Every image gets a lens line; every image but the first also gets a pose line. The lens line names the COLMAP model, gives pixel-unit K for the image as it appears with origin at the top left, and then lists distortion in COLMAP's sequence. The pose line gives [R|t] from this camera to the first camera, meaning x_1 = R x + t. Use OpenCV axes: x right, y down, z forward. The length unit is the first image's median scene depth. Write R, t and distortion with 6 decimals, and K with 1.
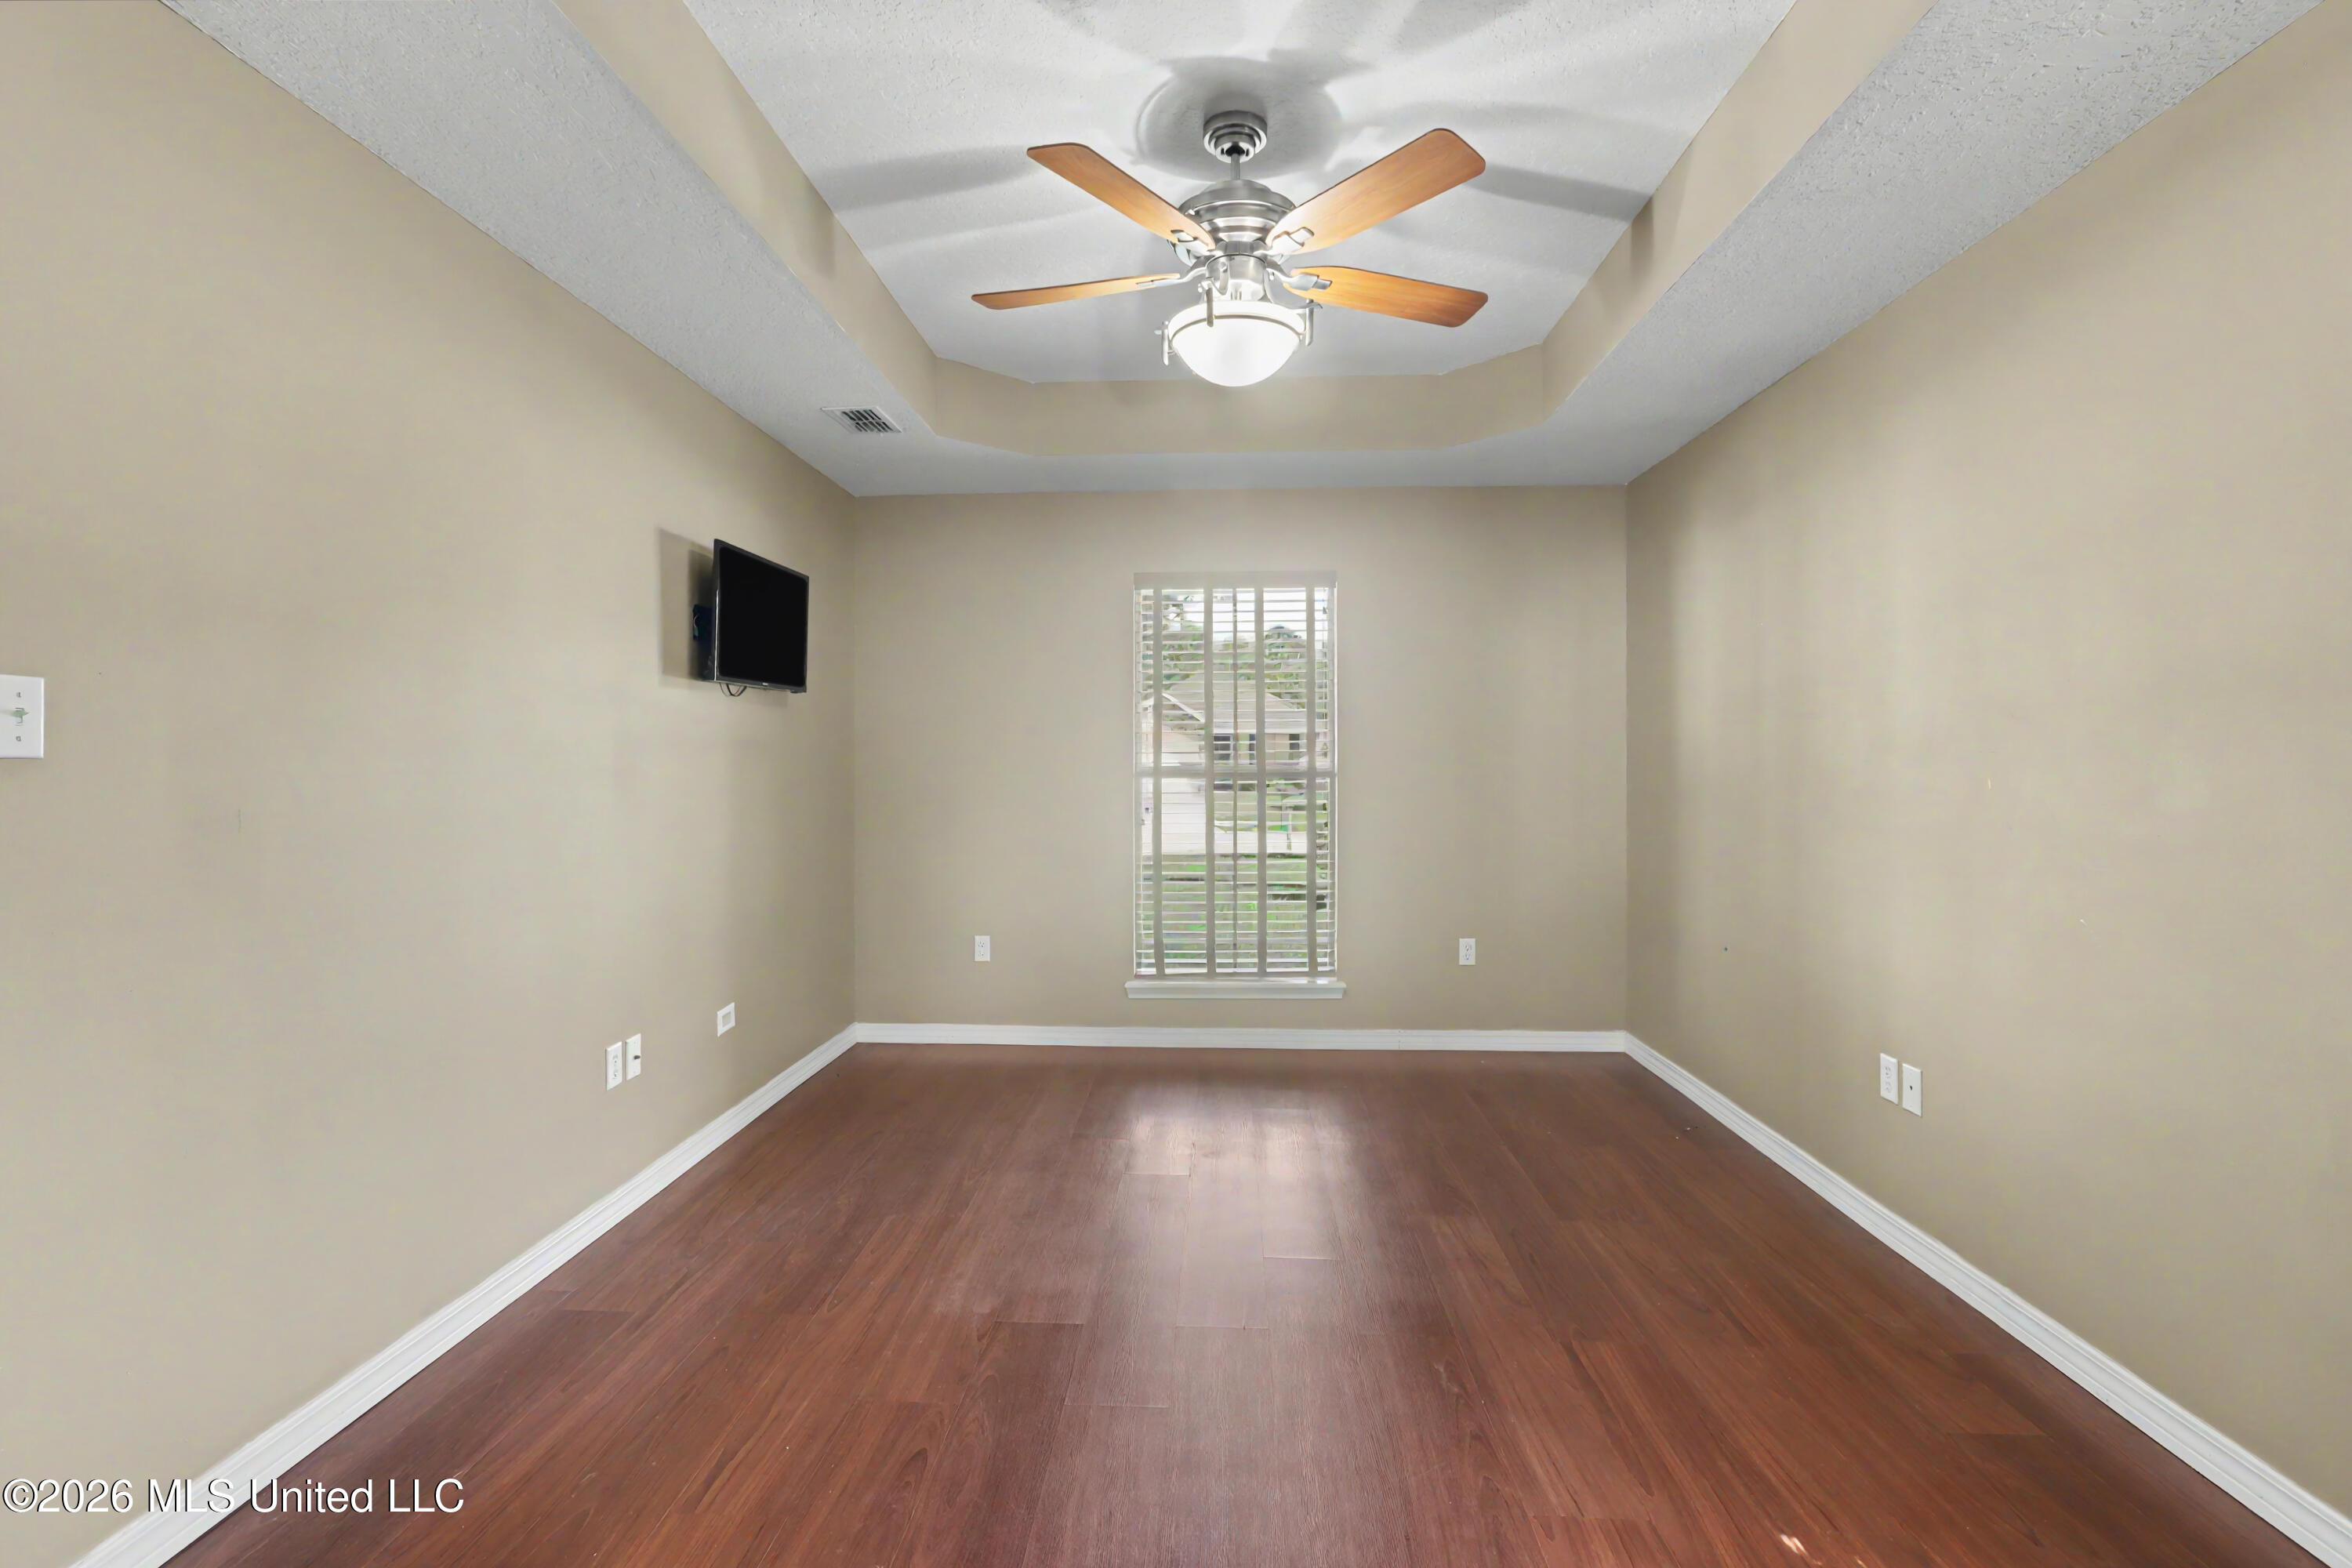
lens RADIAL K [[1131.8, 0, 1189.4], [0, 1131.8, 743.4], [0, 0, 1]] dist [-0.042156, 0.035544]
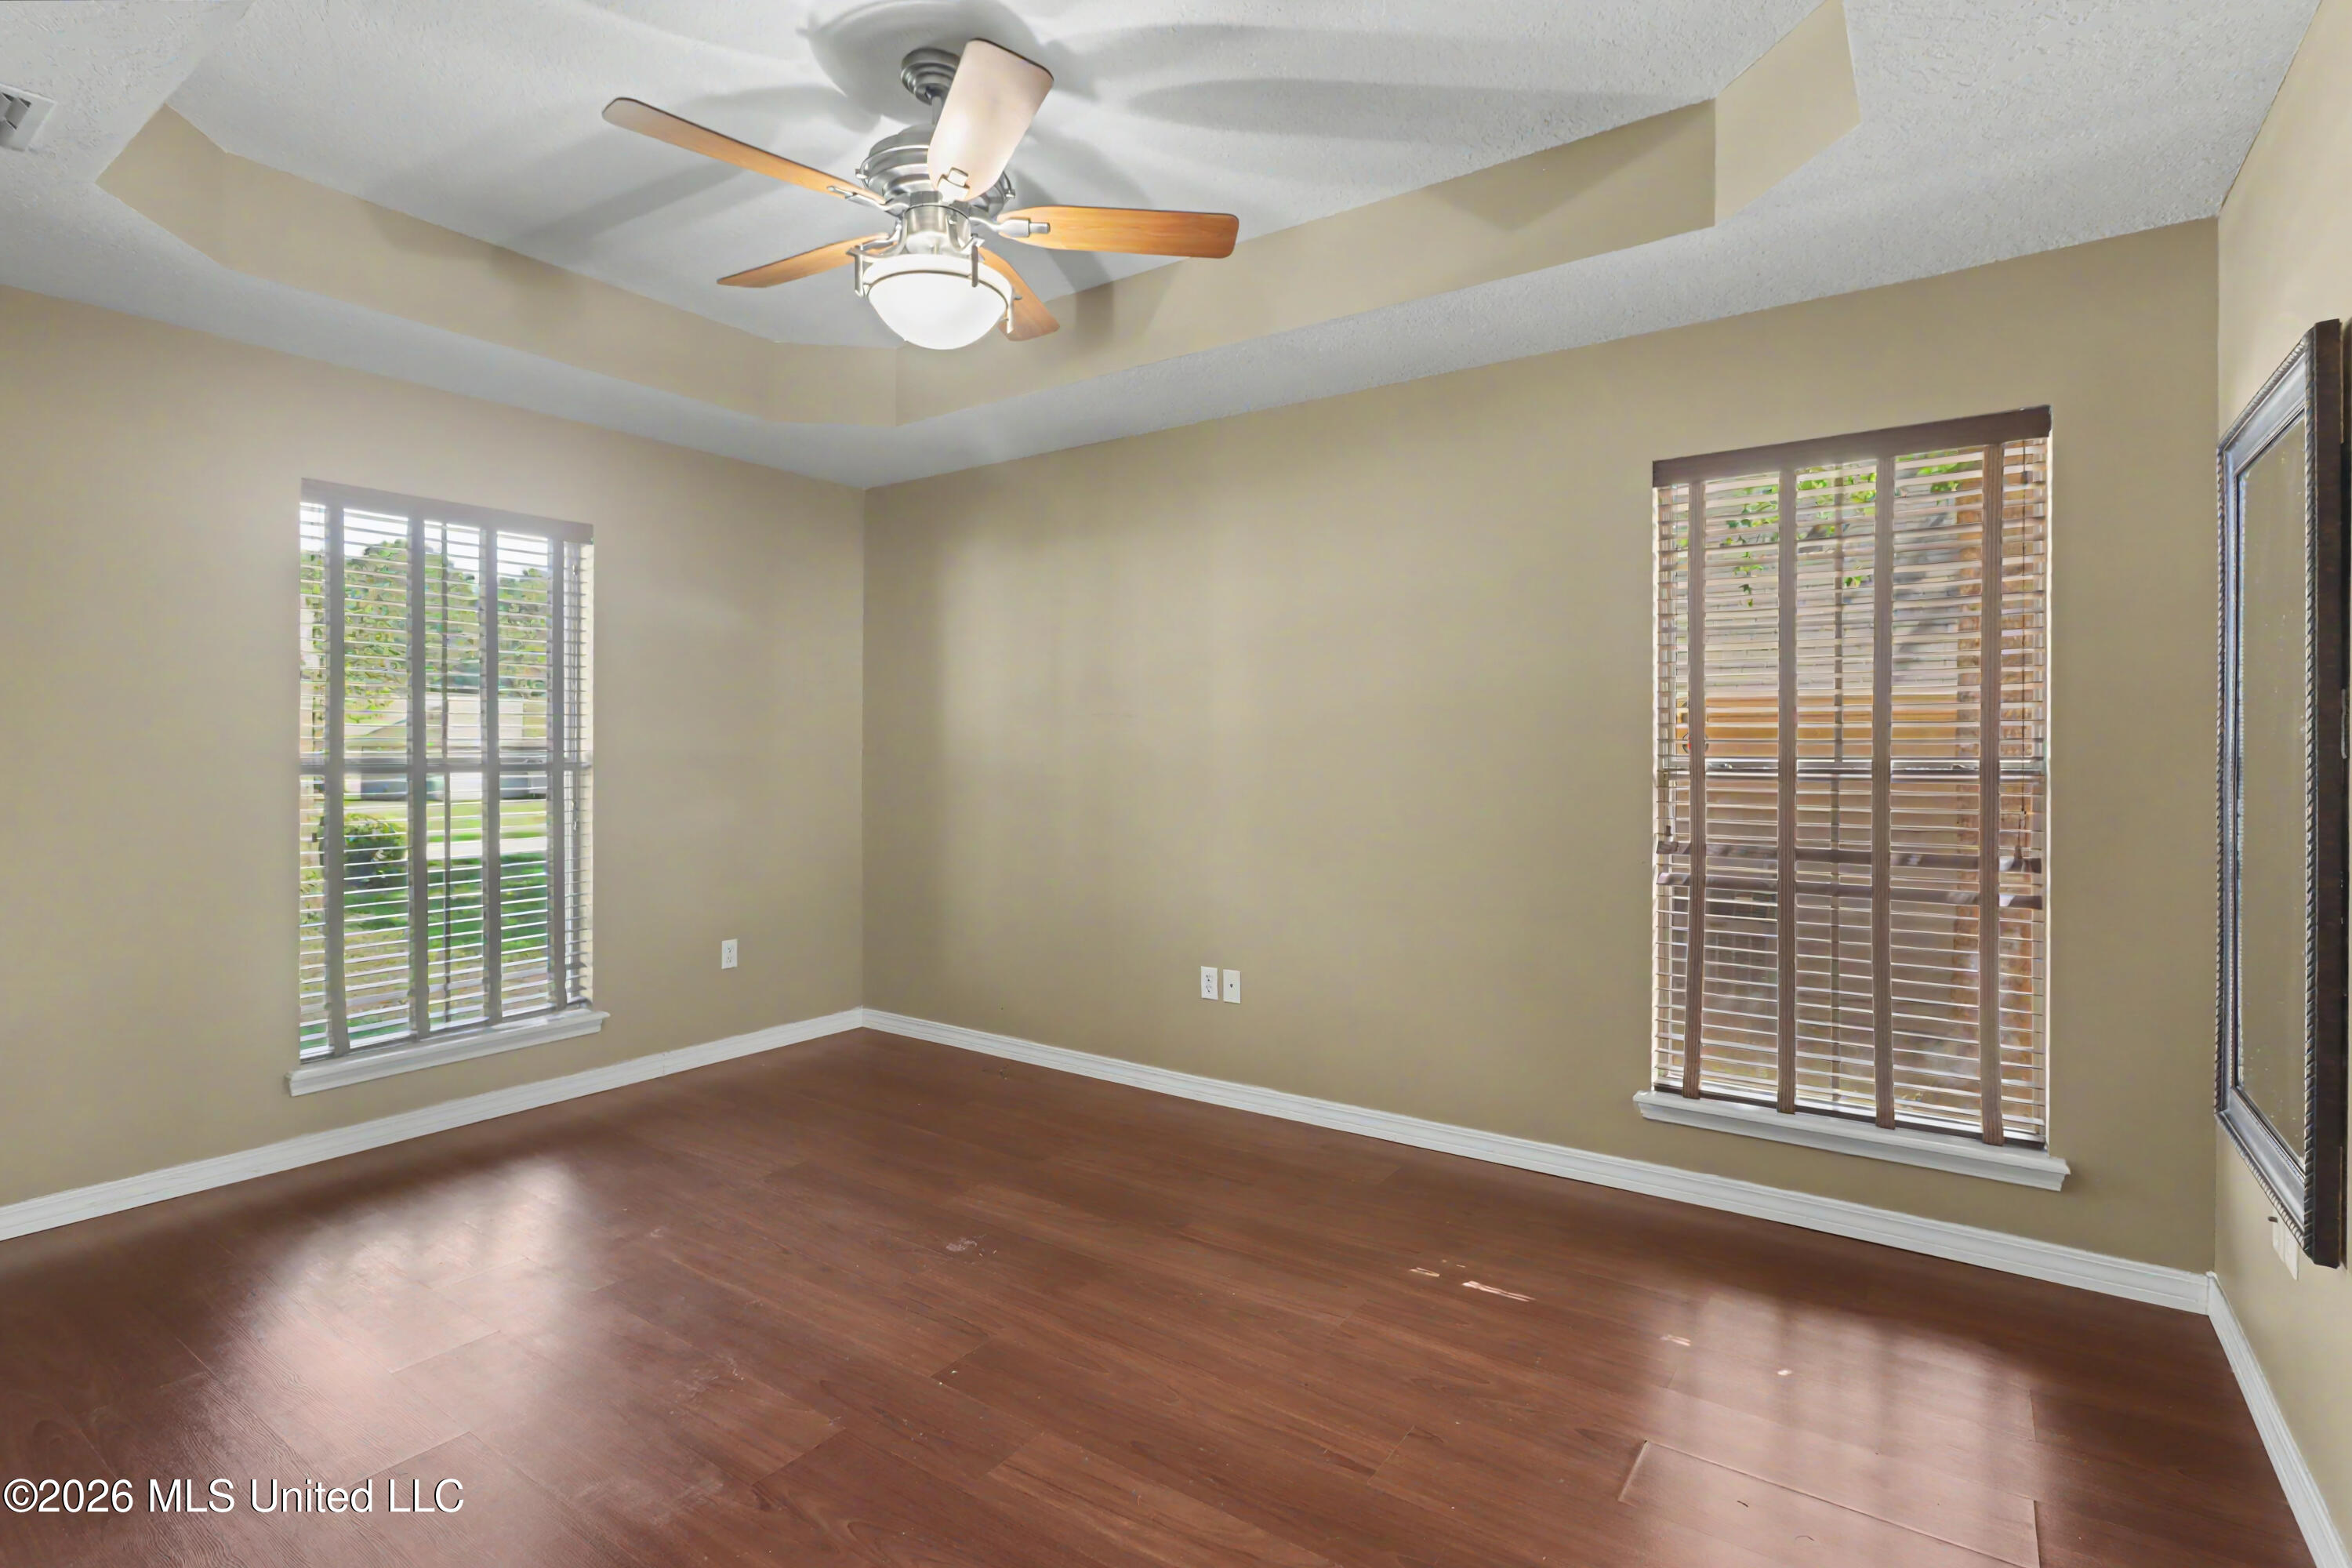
lens RADIAL K [[1131.8, 0, 1189.4], [0, 1131.8, 743.4], [0, 0, 1]] dist [-0.042156, 0.035544]
pose [[0.512291, 0.009495, 0.858759, -0.364233], [-0.017537, 0.999846, -0.000593, 0.002588], [-0.858633, -0.014756, 0.512379, 0.192707]]
